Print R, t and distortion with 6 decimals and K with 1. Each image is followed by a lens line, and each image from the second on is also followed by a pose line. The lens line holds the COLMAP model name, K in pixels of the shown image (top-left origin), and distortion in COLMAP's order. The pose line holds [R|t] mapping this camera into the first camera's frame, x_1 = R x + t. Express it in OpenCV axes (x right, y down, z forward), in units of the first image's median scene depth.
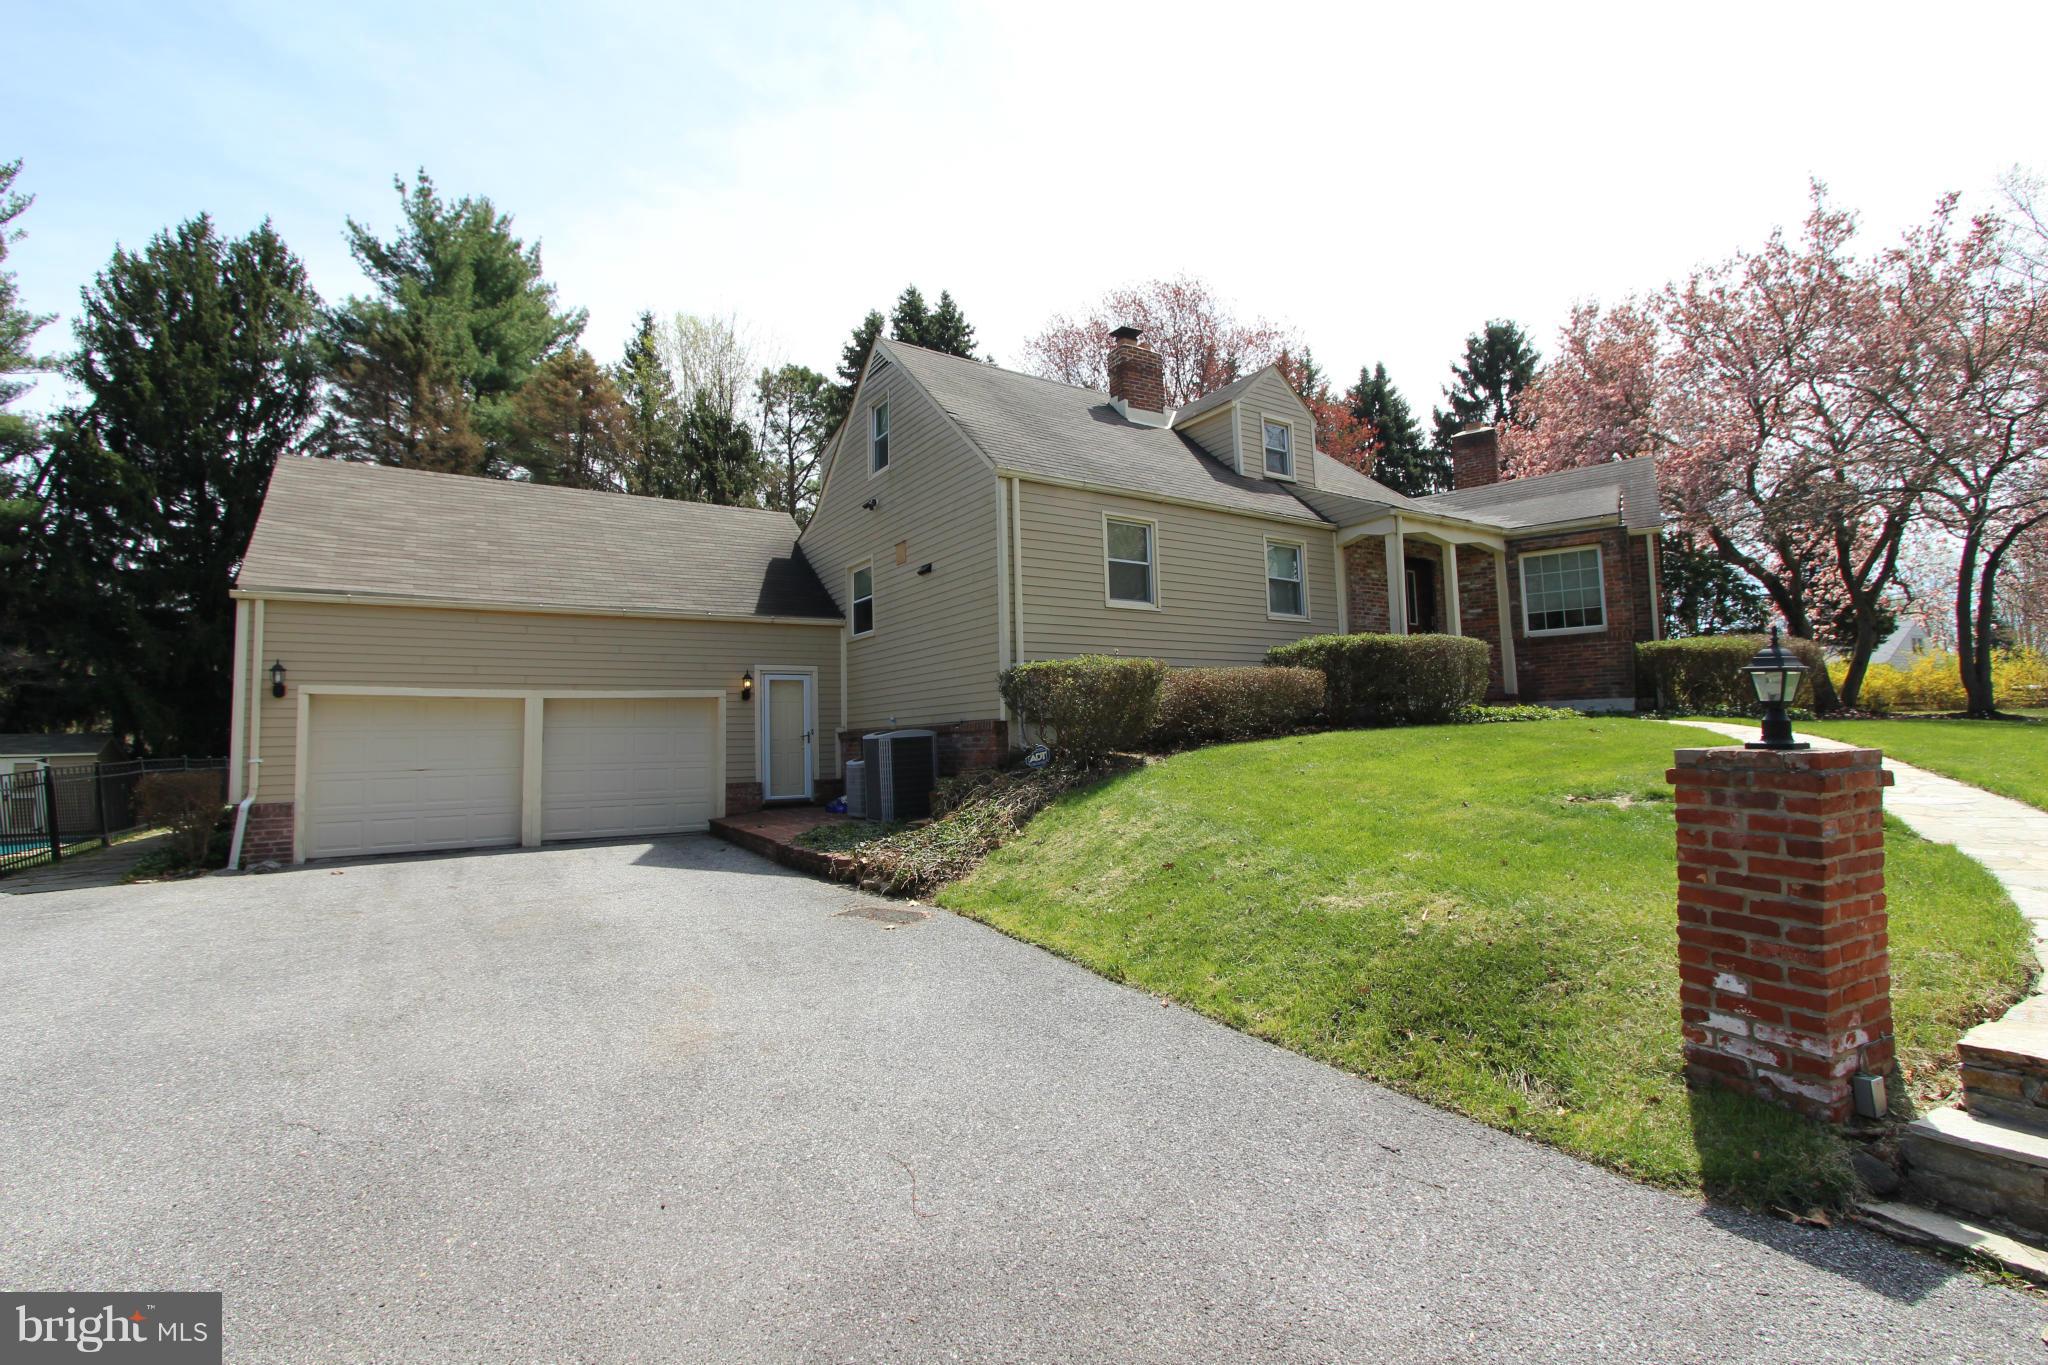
lens RADIAL K [[930.4, 0, 1024.4], [0, 930.4, 667.8], [0, 0, 1]] dist [-0.018838, 0.001164]
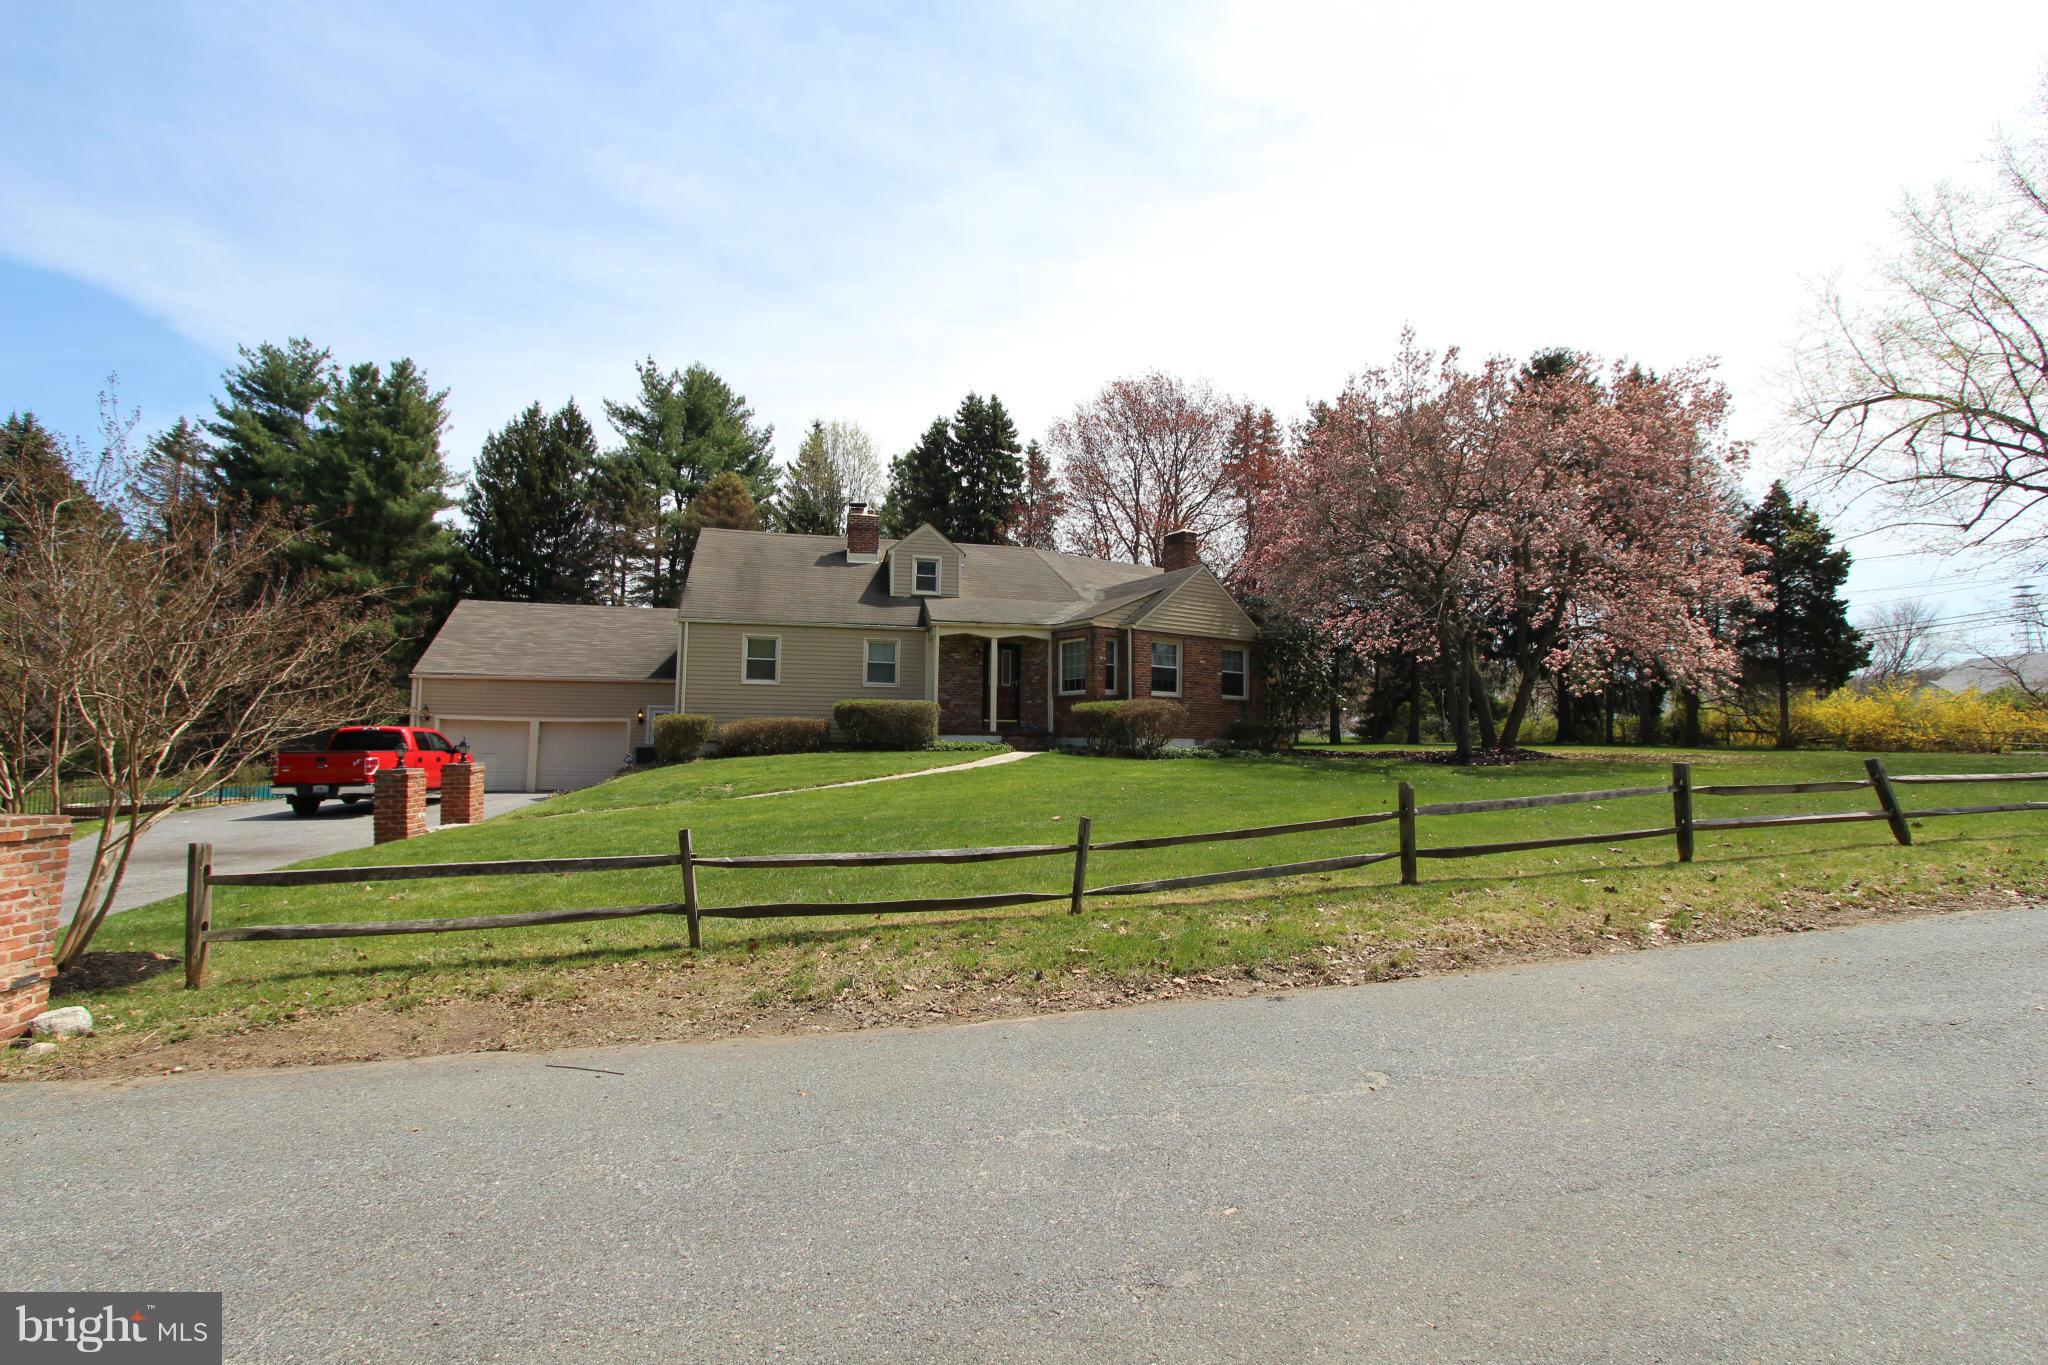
lens RADIAL K [[930.4, 0, 1024.4], [0, 930.4, 667.8], [0, 0, 1]] dist [-0.018838, 0.001164]
pose [[0.936171, 0.006143, -0.351490, 1.054297], [-0.005289, 0.999980, 0.003390, -0.086143], [0.351504, -0.001314, 0.936185, -0.484372]]
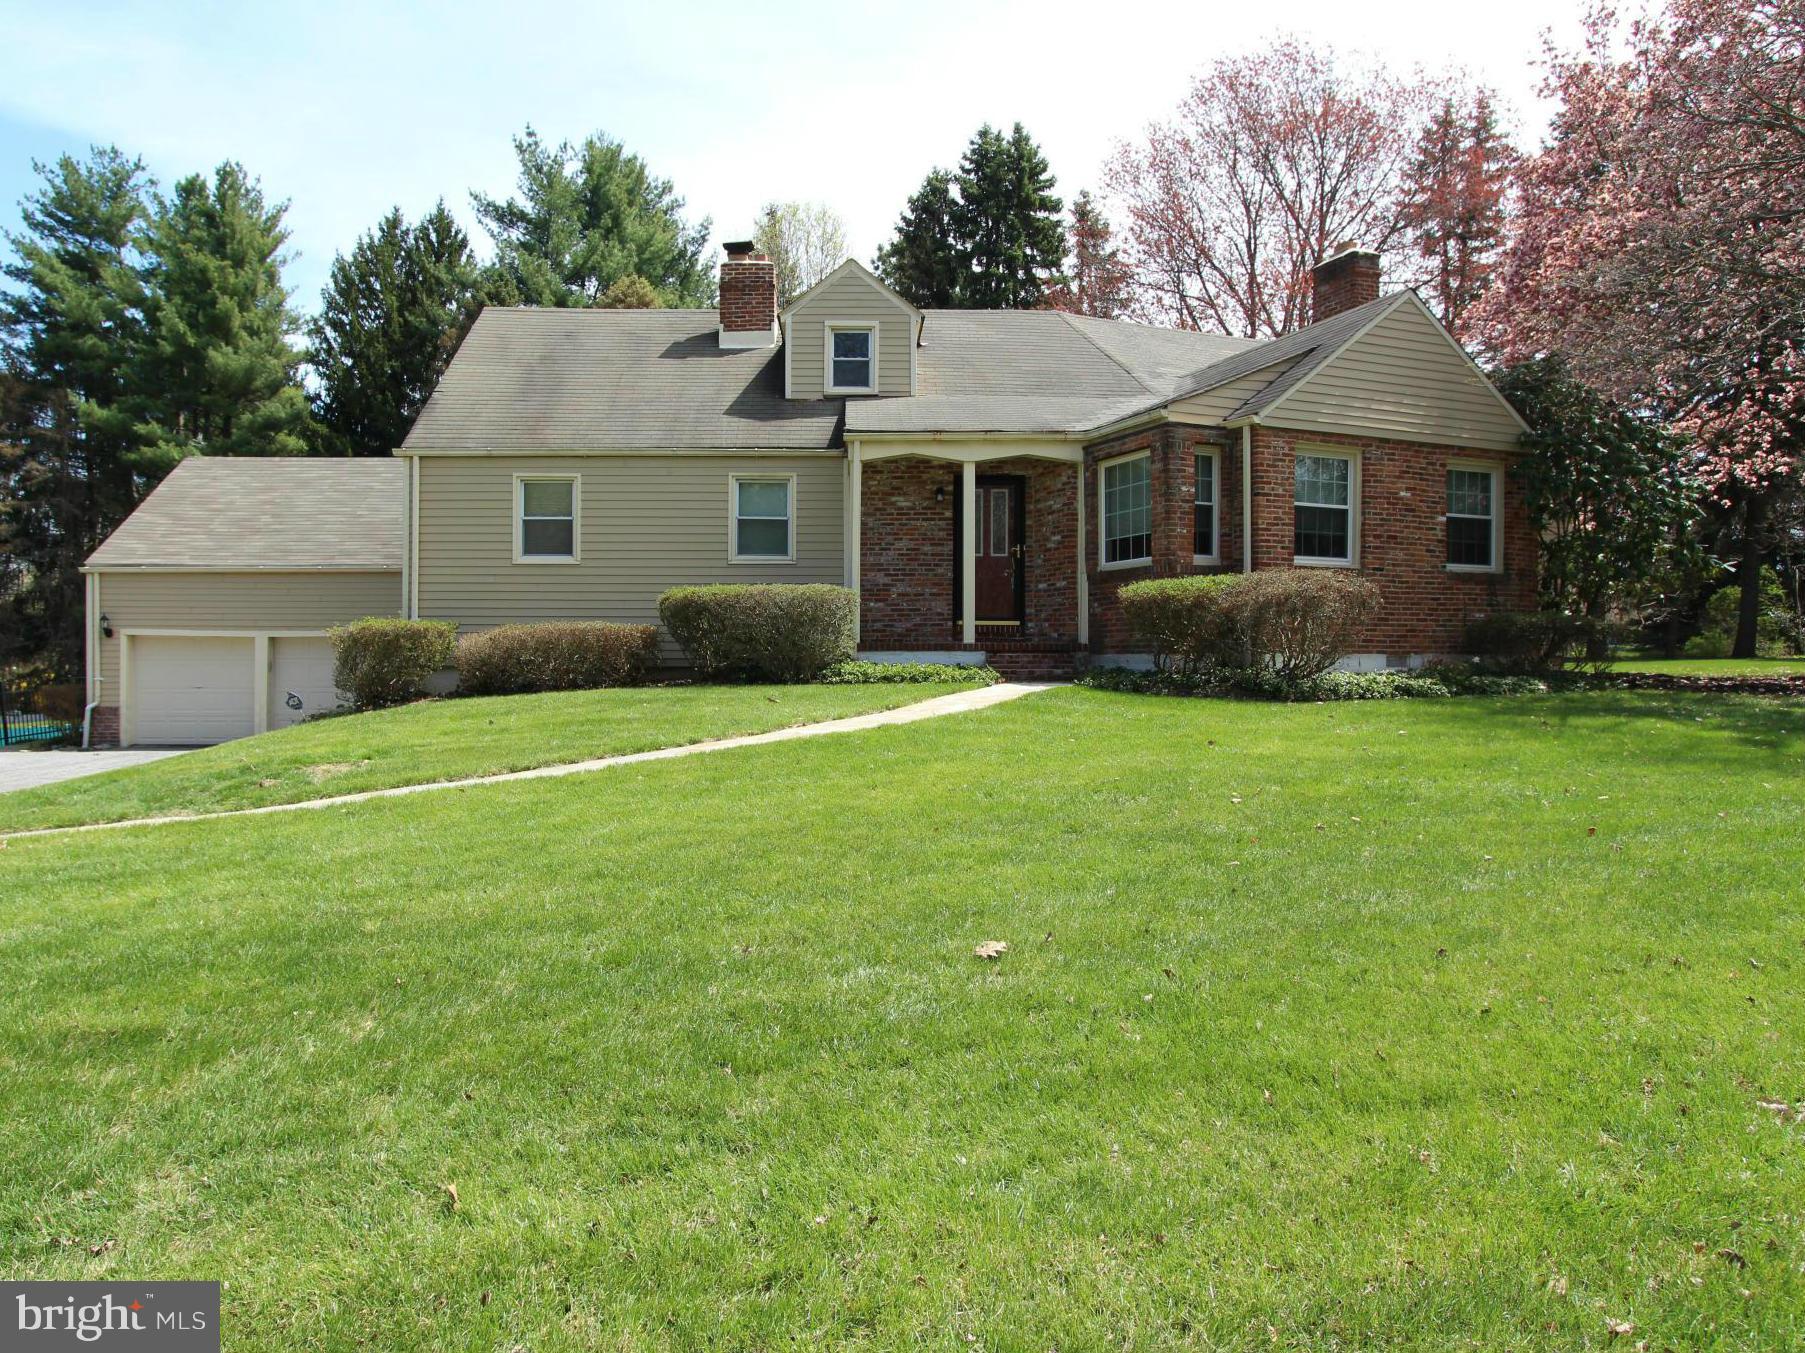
lens RADIAL K [[1148.7, 0, 838.4], [0, 1148.7, 662.2], [0, 0, 1]] dist [-0.037279, 0.040965]
pose [[0.836420, 0.028037, -0.547372, 0.906746], [0.021660, 0.996220, 0.084125, -0.043731], [0.547661, -0.082220, 0.832651, 0.069861]]
